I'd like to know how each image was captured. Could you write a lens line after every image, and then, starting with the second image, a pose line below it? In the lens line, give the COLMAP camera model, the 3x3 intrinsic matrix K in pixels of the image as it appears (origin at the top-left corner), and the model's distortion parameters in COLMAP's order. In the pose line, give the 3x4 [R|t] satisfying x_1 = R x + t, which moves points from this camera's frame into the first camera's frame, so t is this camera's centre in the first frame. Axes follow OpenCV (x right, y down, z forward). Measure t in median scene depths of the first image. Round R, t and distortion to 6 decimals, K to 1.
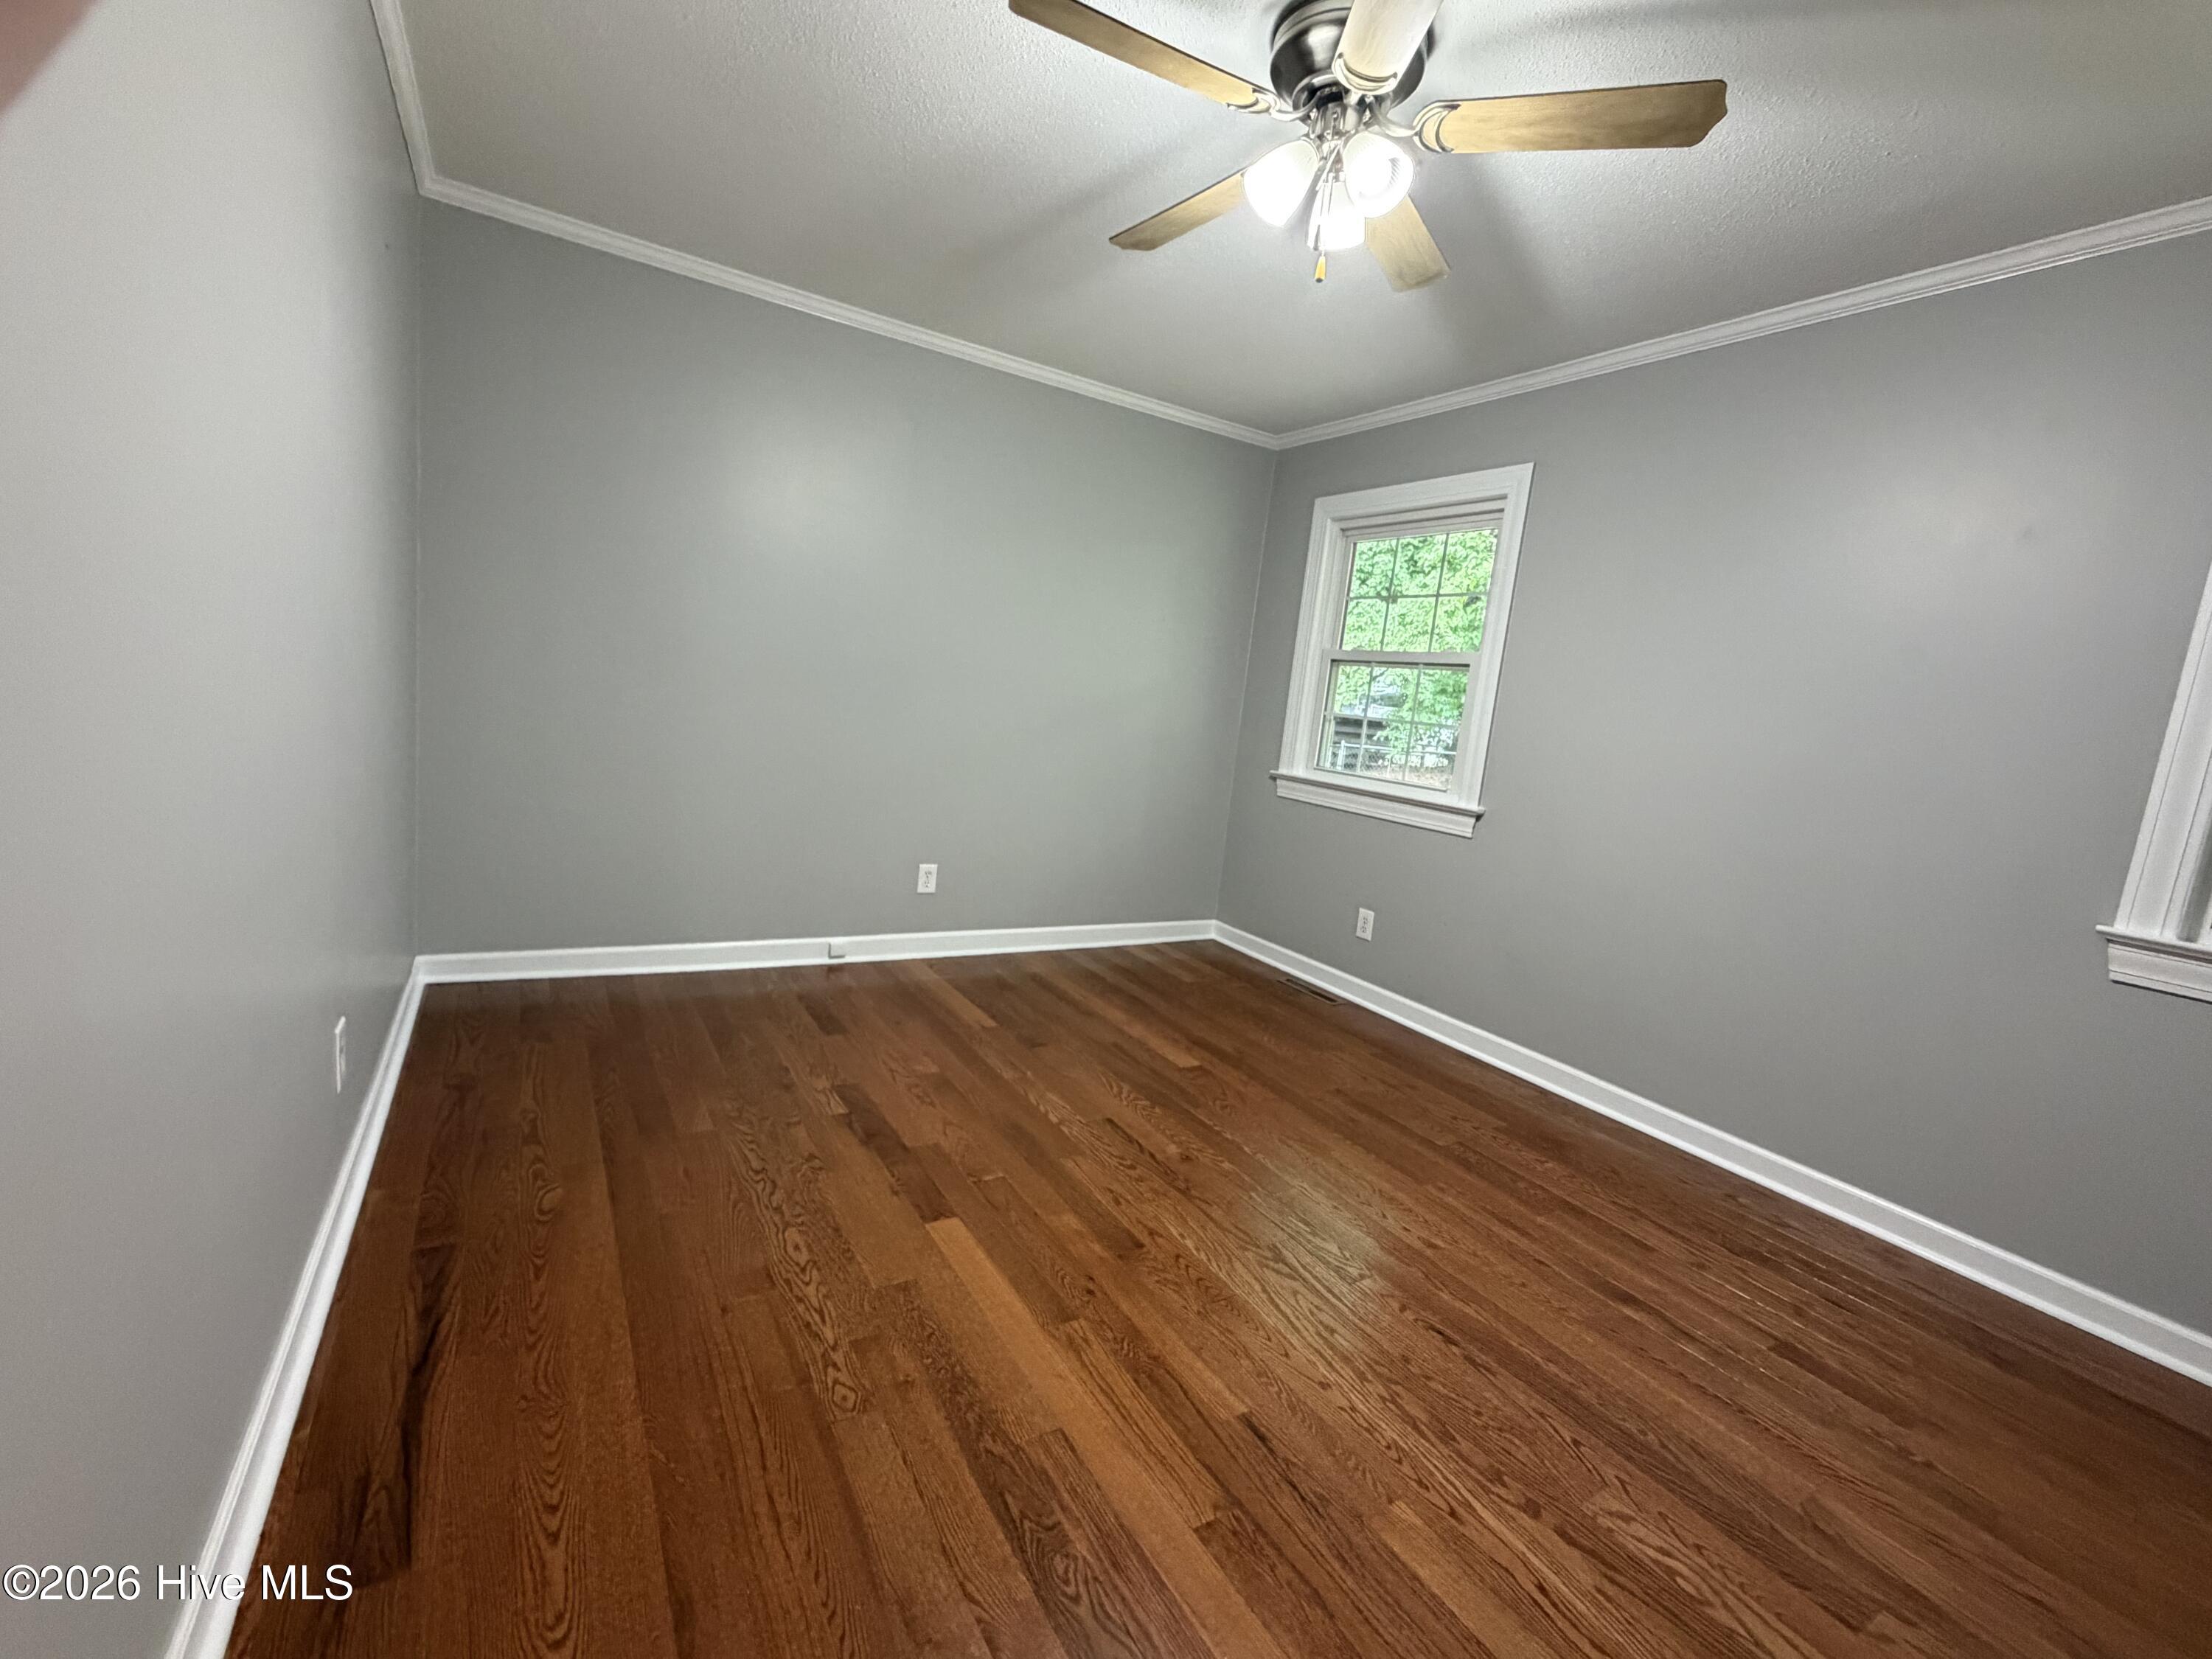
lens RADIAL K [[936.4, 0, 1104.0], [0, 936.4, 832.7], [0, 0, 1]] dist [-0.000240, 0.000567]
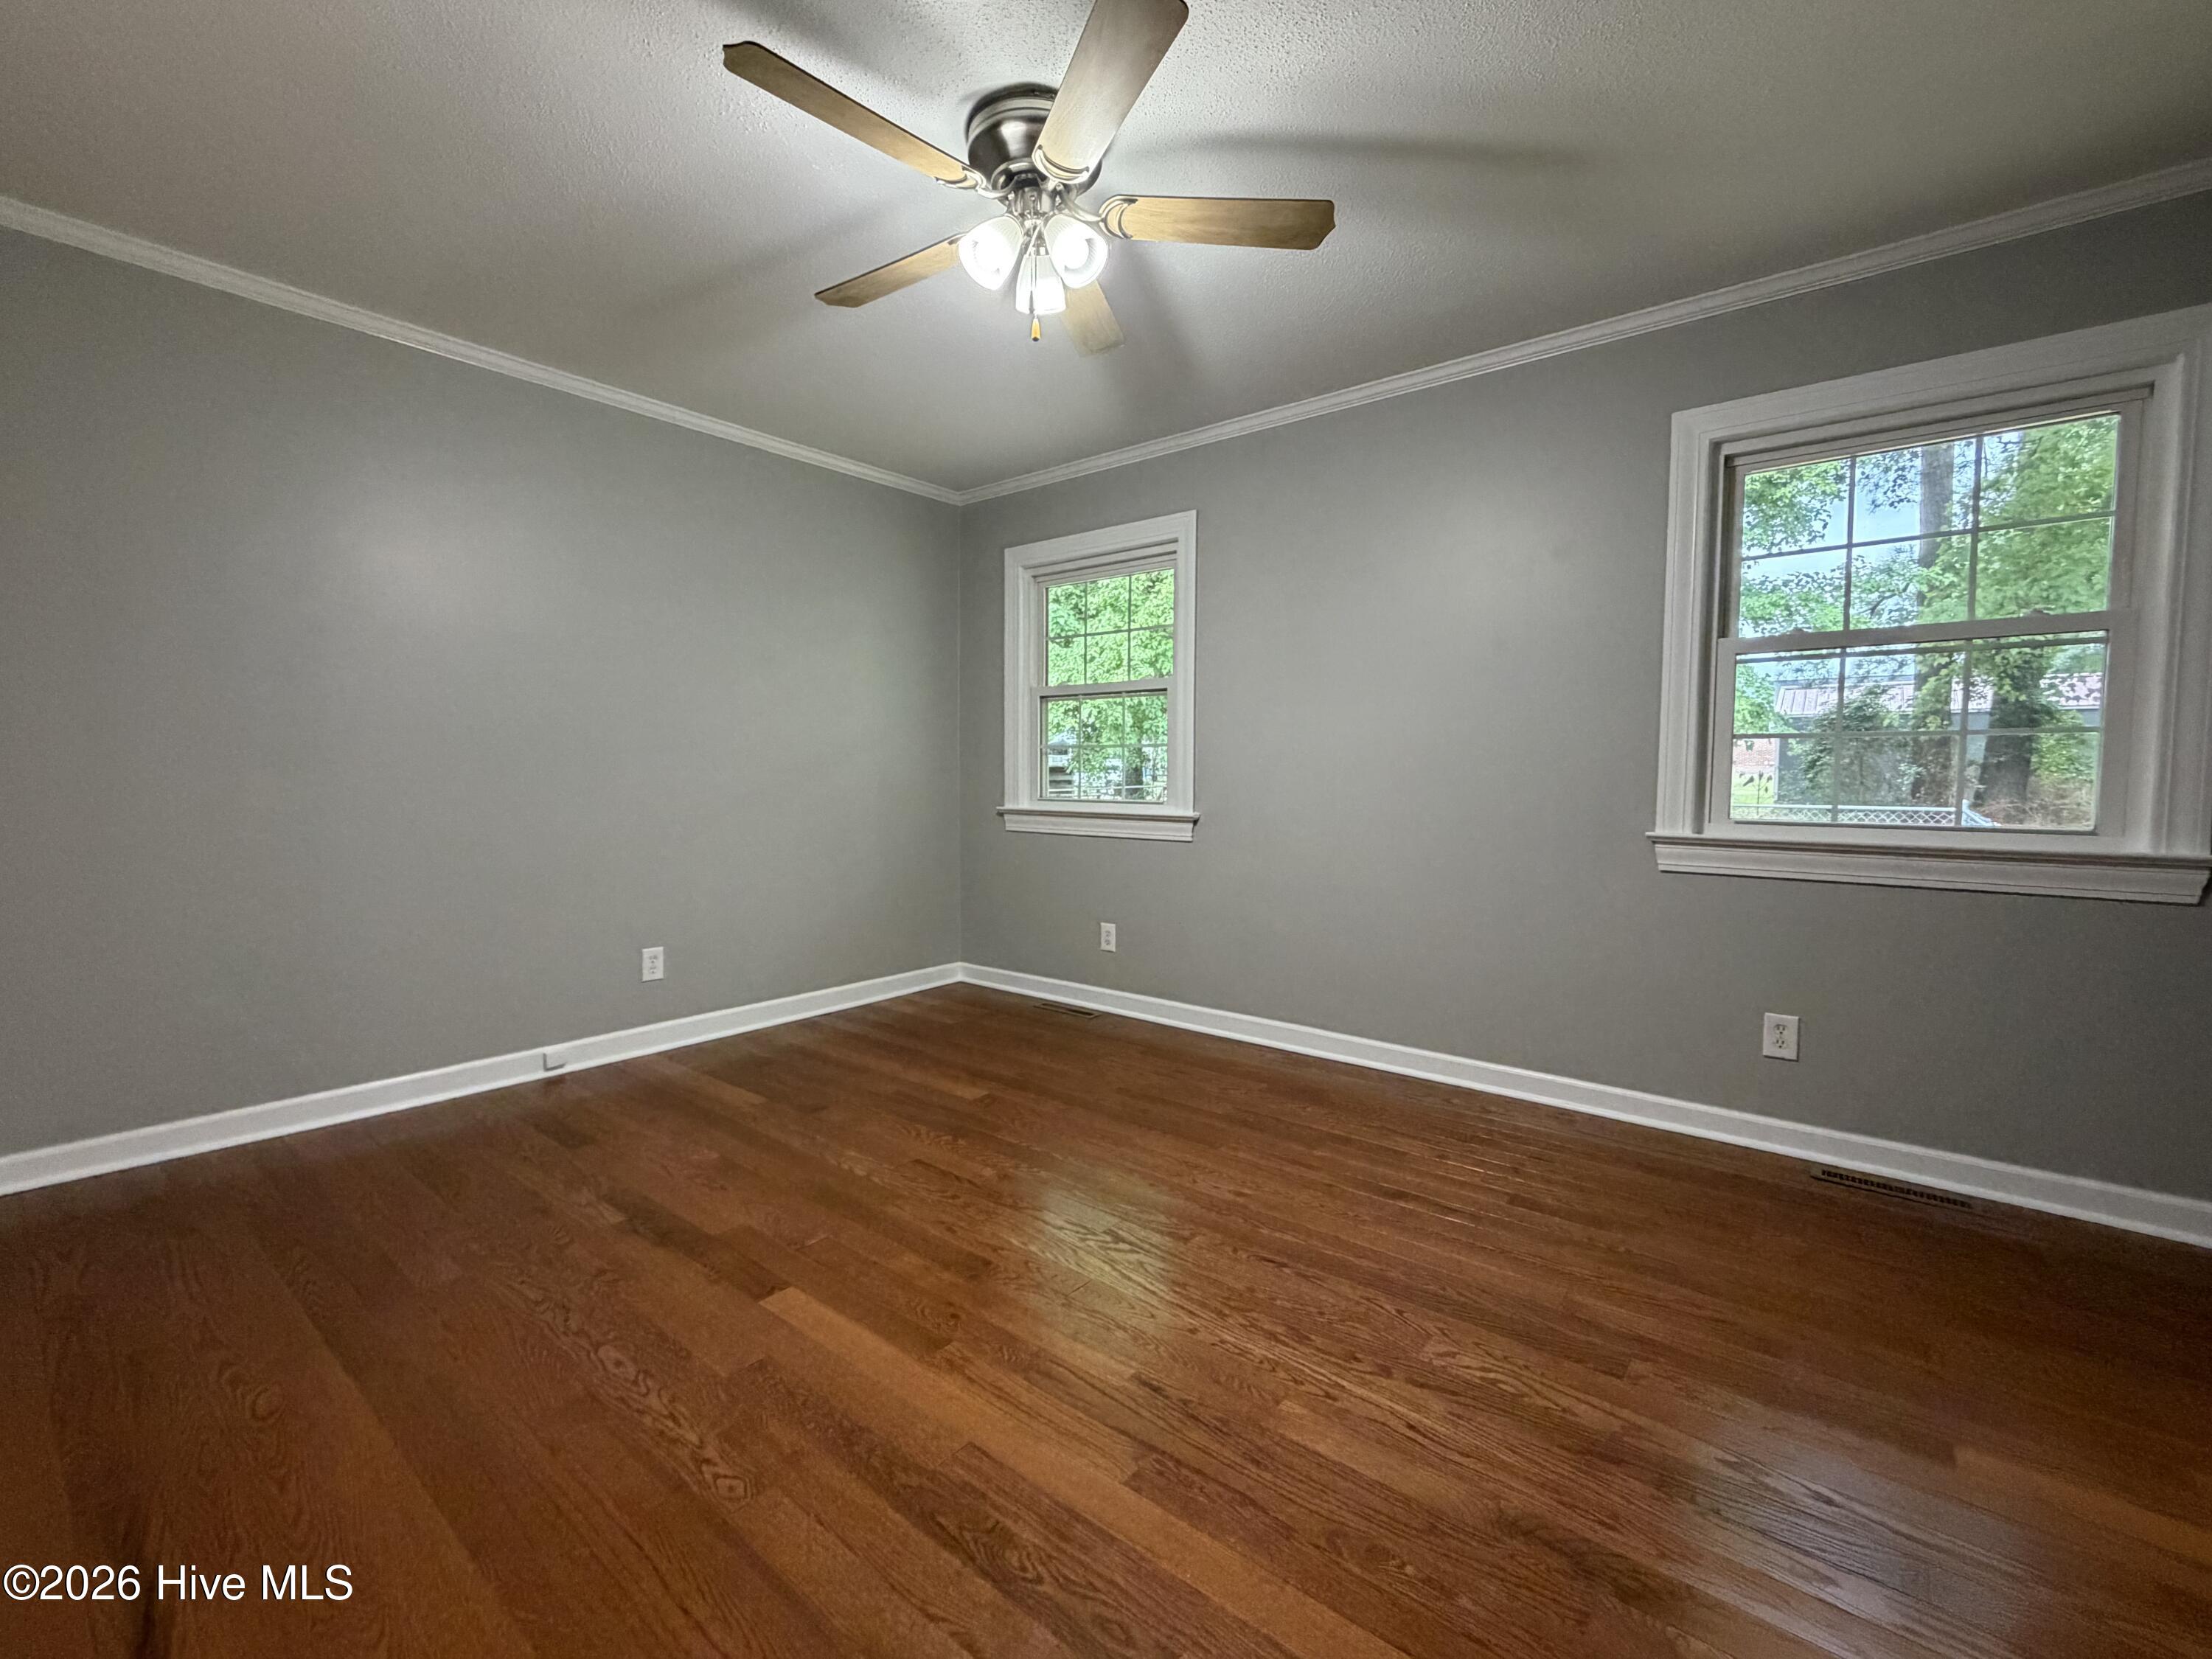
lens RADIAL K [[937.5, 0, 1103.1], [0, 937.5, 832.9], [0, 0, 1]] dist [0.001599, -0.000022]
pose [[0.936748, -0.121989, 0.328059, -0.120245], [0.142888, 0.988919, -0.040275, 0.043709], [-0.319511, 0.084603, 0.943798, -0.028015]]
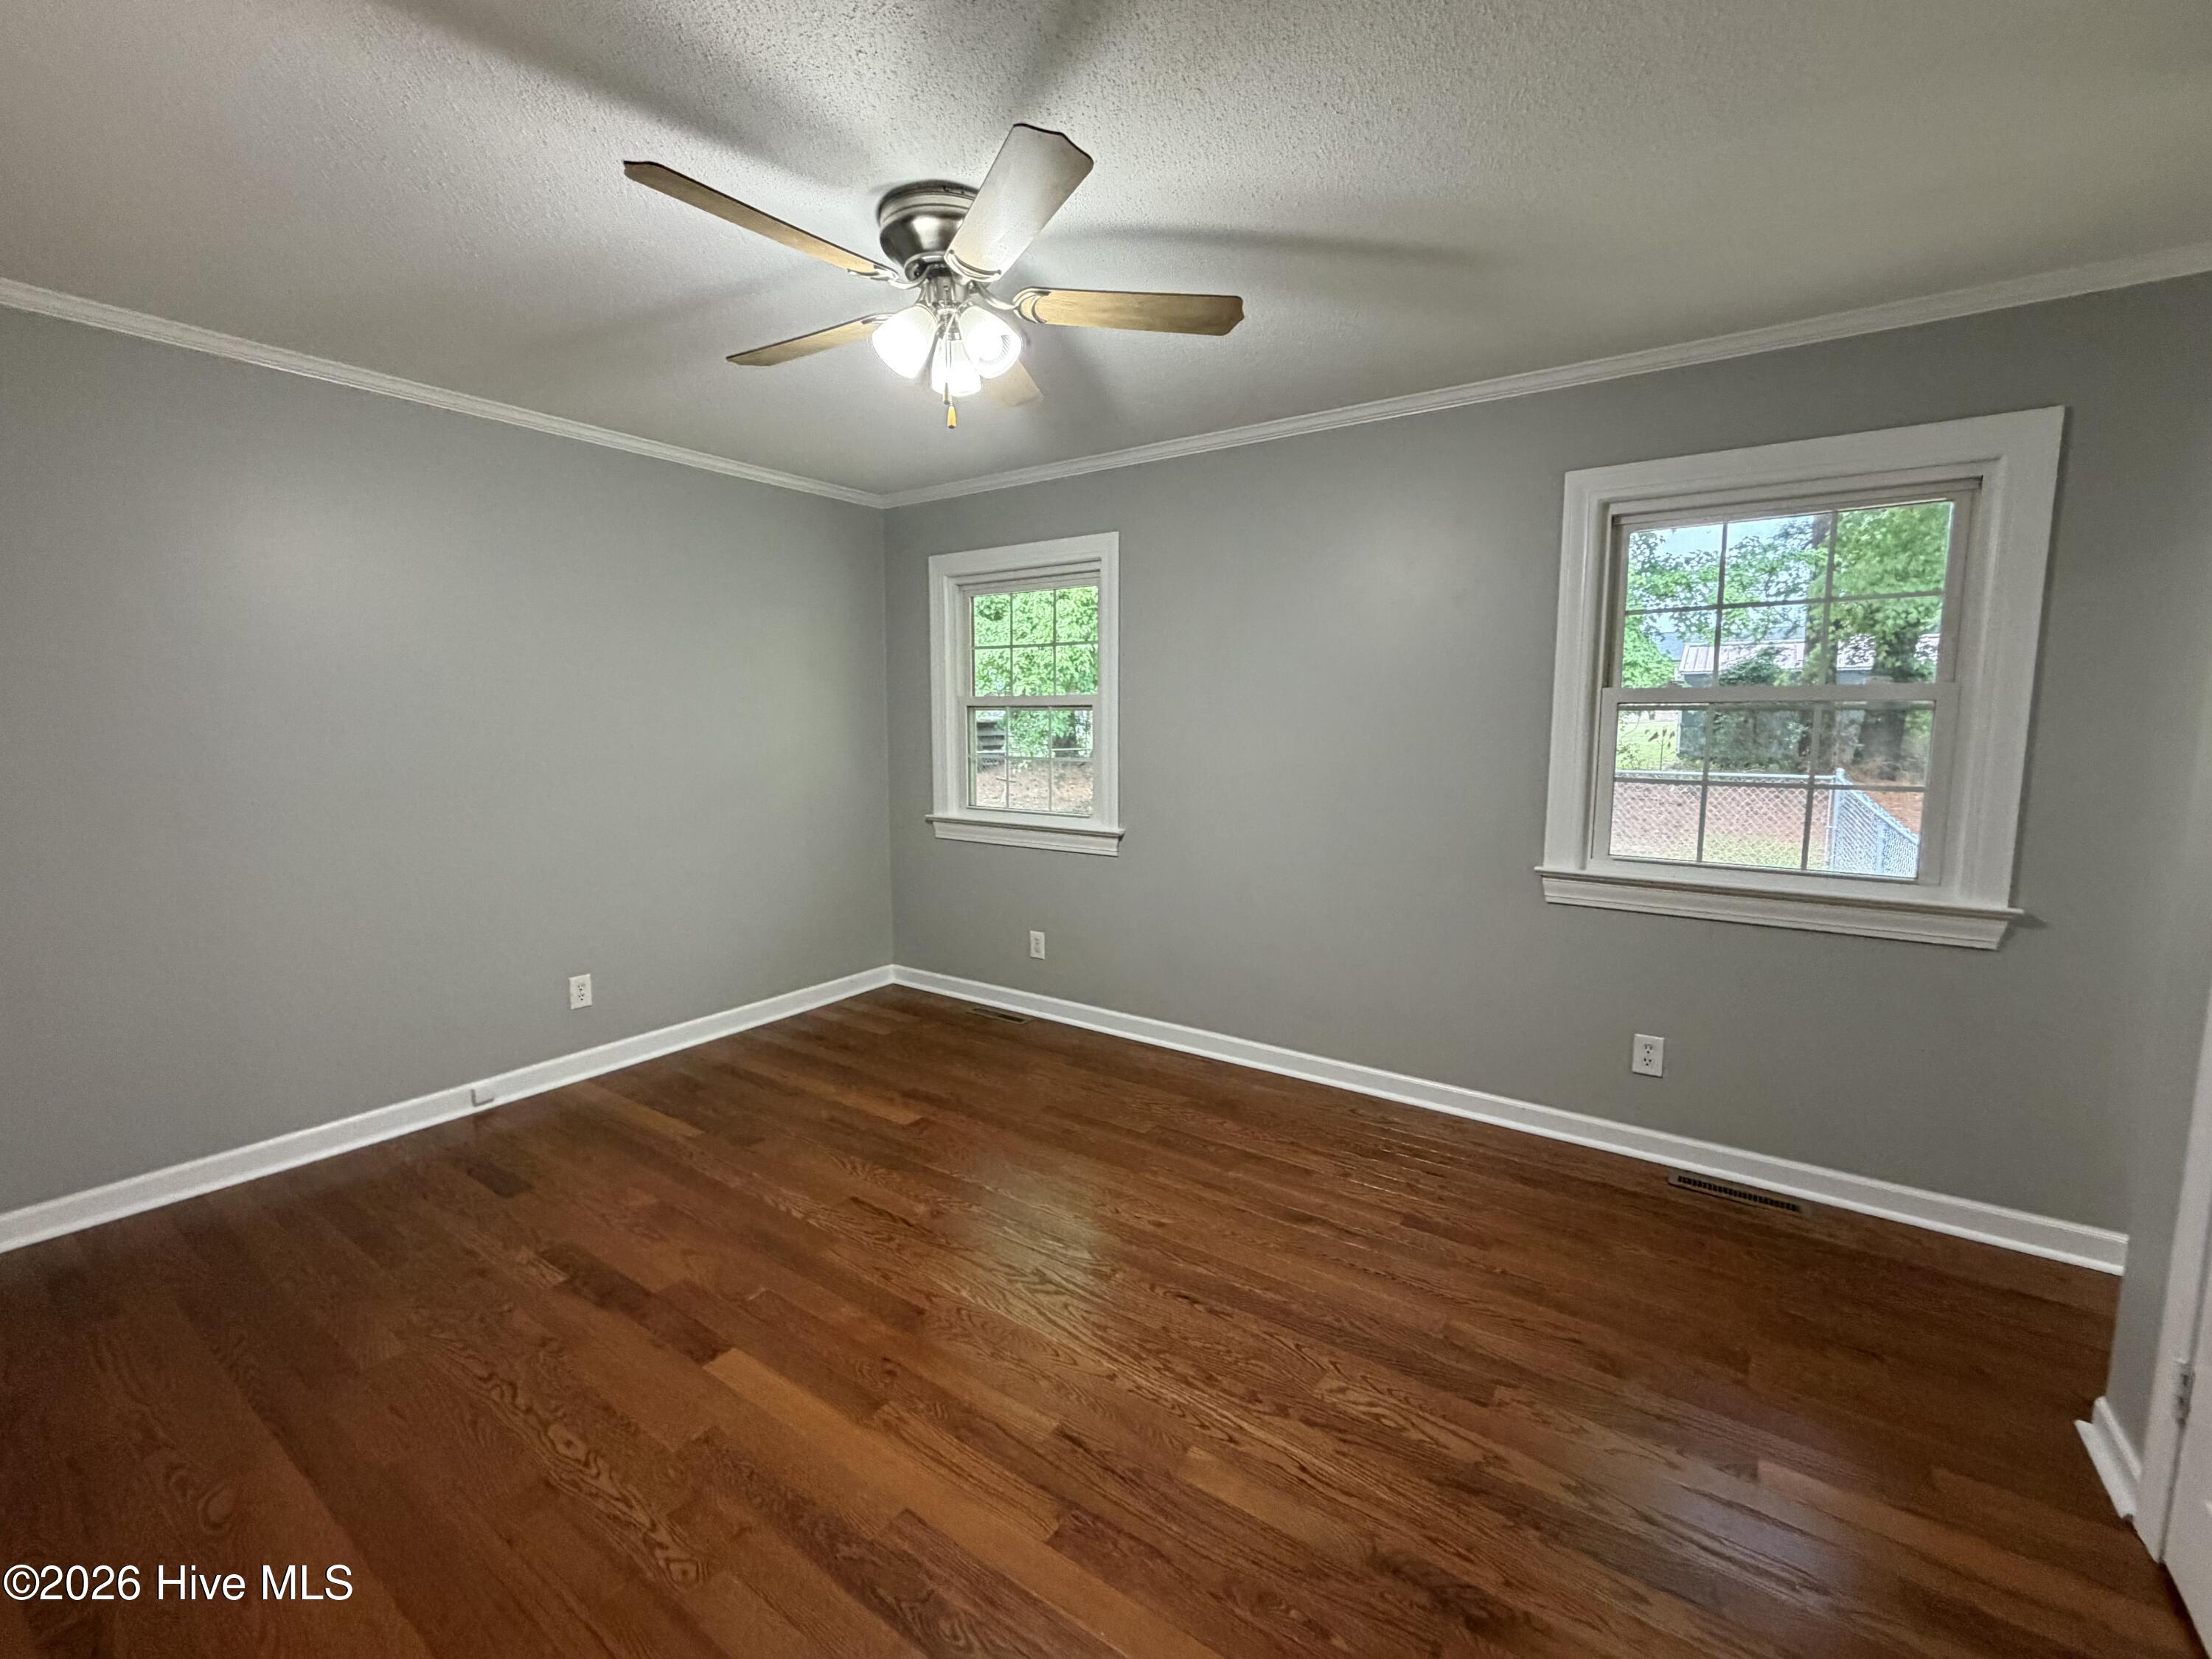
lens RADIAL K [[936.4, 0, 1104.0], [0, 936.4, 832.7], [0, 0, 1]] dist [-0.000240, 0.000567]
pose [[0.910194, -0.152107, 0.385241, -0.101504], [0.153182, 0.987798, 0.028101, -0.099288], [-0.384815, 0.033434, 0.922388, -0.086892]]
